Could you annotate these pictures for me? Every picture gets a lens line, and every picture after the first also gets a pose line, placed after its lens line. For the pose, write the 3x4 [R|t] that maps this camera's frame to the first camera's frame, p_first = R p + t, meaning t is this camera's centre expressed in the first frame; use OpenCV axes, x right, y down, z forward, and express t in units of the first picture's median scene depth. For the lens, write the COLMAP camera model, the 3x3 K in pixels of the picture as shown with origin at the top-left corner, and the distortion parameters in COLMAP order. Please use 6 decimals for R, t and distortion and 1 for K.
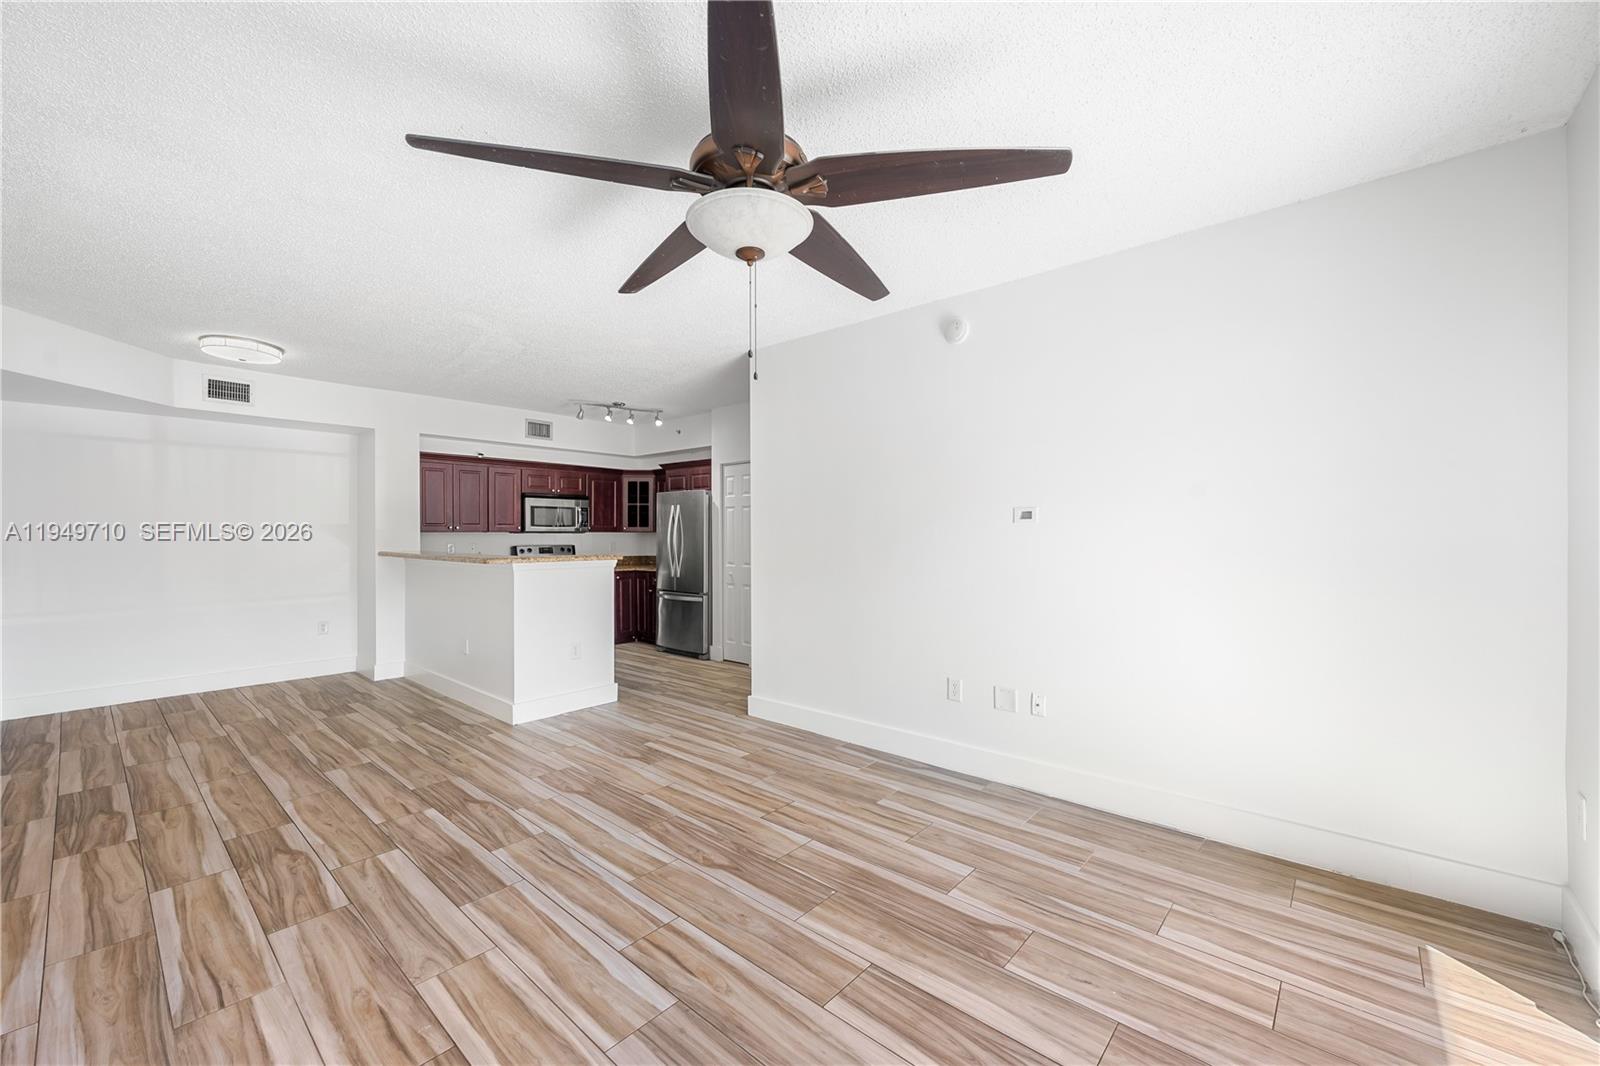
lens RADIAL K [[636.2, 0, 798.8], [0, 636.2, 534.0], [0, 0, 1]] dist [0.001040, -0.000395]
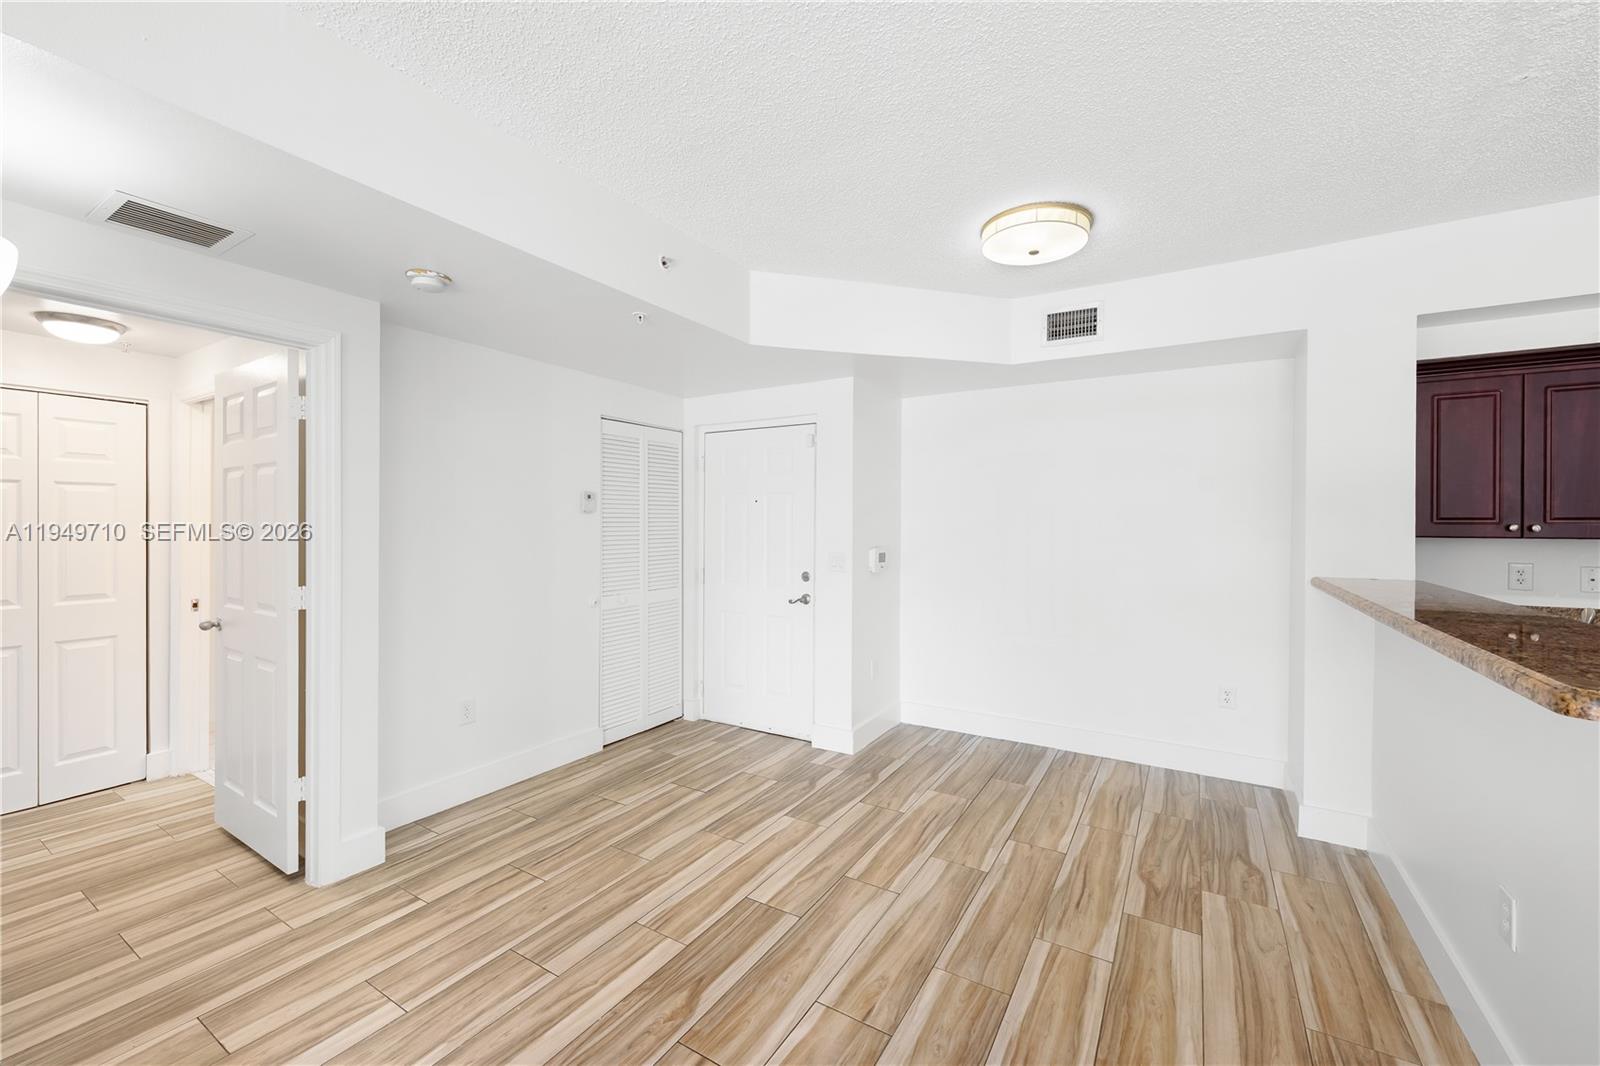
lens RADIAL K [[636.2, 0, 799.6], [0, 636.2, 531.4], [0, 0, 1]] dist [0.001040, -0.000395]
pose [[0.170488, 0.012346, -0.985282, -0.336049], [-0.004219, 0.999921, 0.011799, -0.016772], [0.985351, 0.002145, 0.170526, 0.728021]]
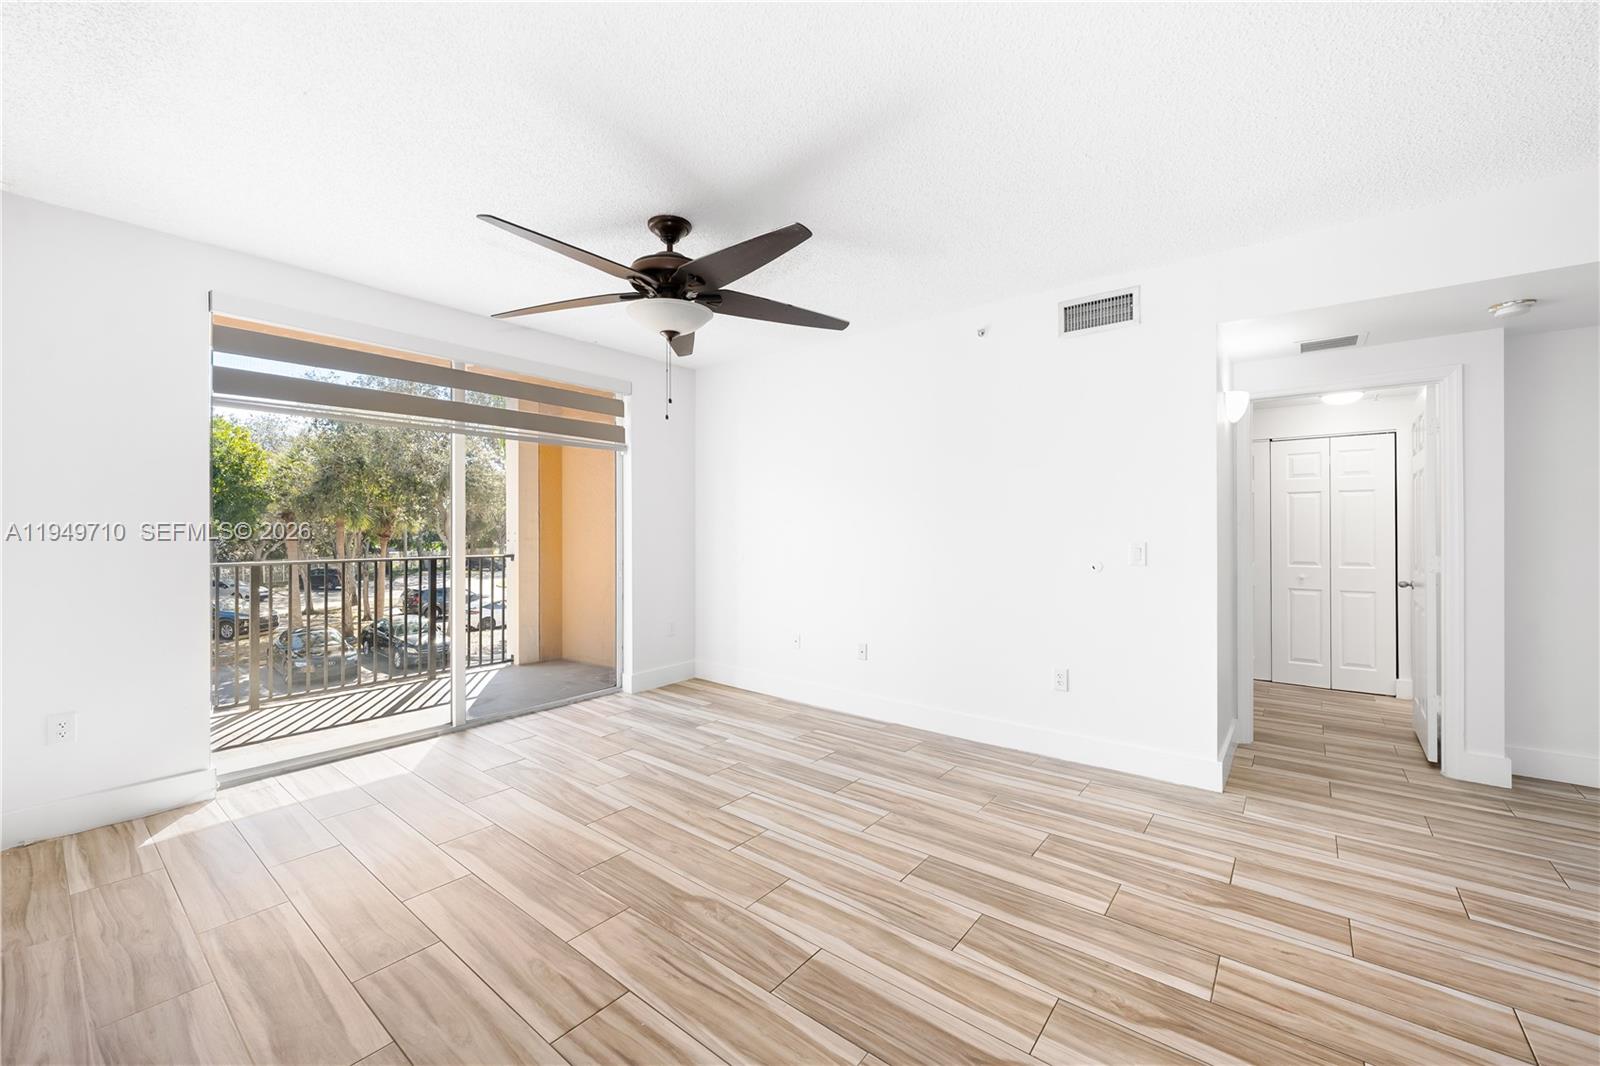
lens RADIAL K [[636.2, 0, 800.2], [0, 636.2, 531.0], [0, 0, 1]] dist [0.001040, -0.000395]
pose [[-0.998604, 0.005088, -0.052573, -0.137255], [0.005043, 0.999987, 0.000995, 0.008159], [0.052578, 0.000728, -0.998617, 1.147313]]
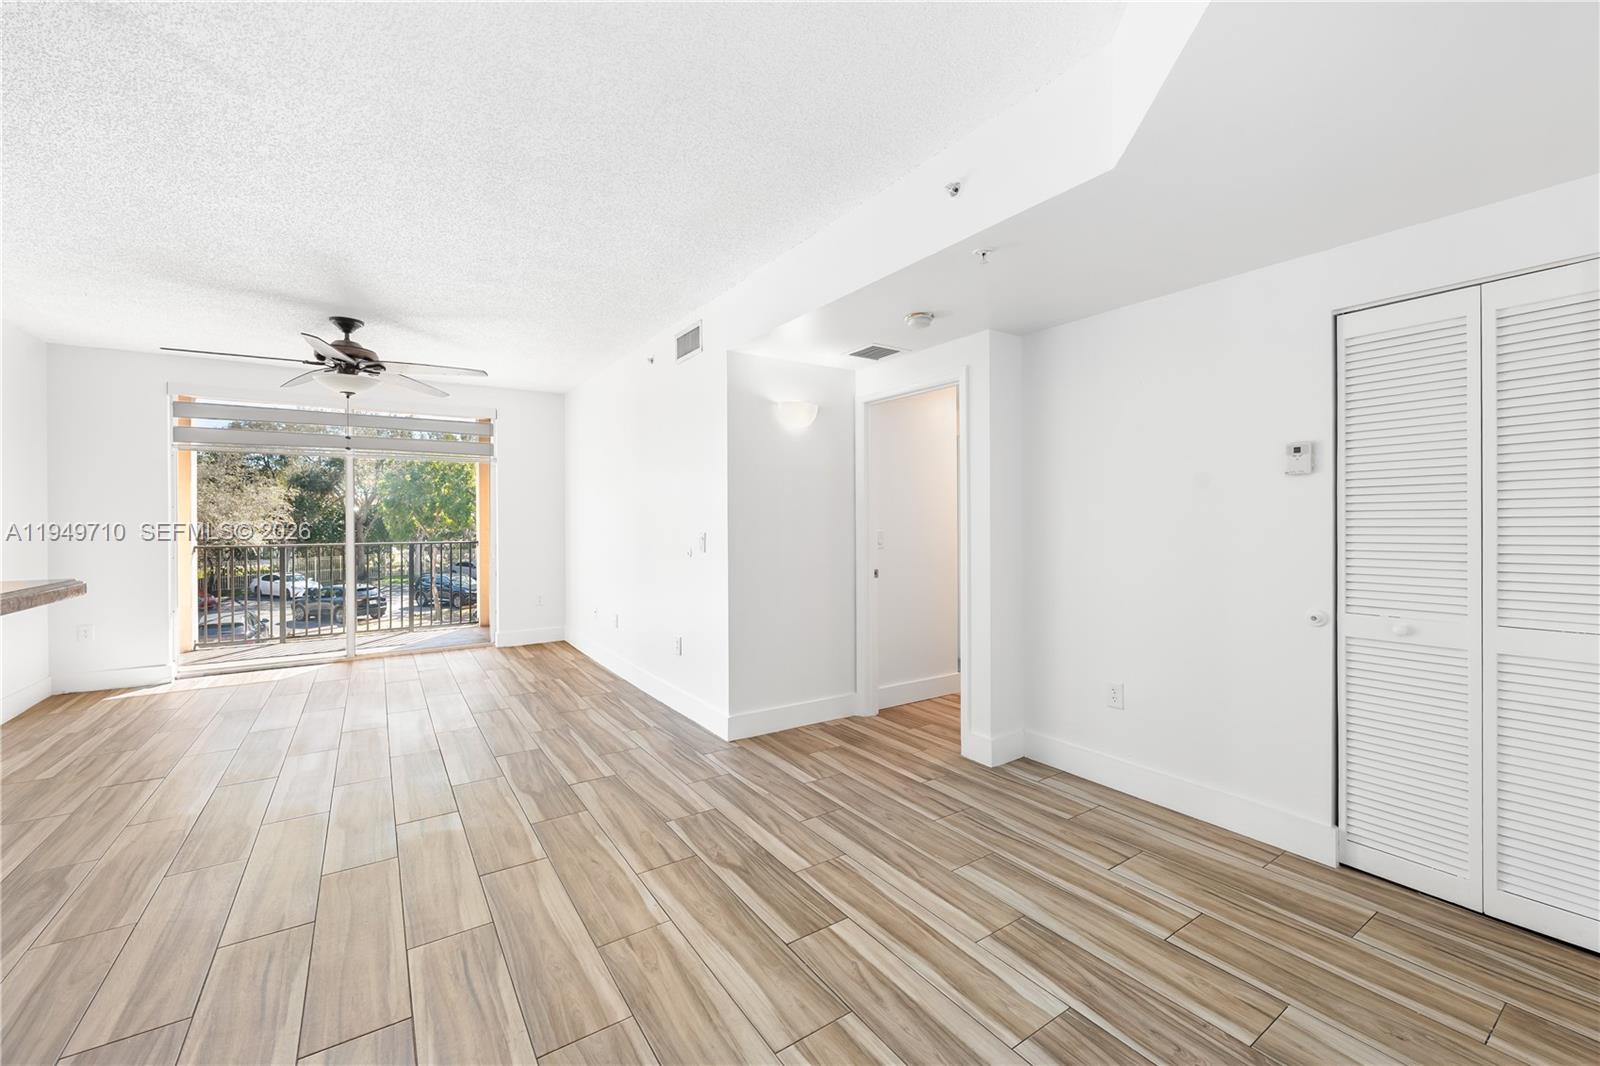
lens RADIAL K [[636.2, 0, 794.9], [0, 636.2, 527.1], [0, 0, 1]] dist [0.001040, -0.000395]
pose [[-0.966999, 0.005631, 0.254717, -0.996022], [0.007625, 0.999948, 0.006842, 0.009387], [-0.254665, 0.008558, -0.966991, 1.272587]]
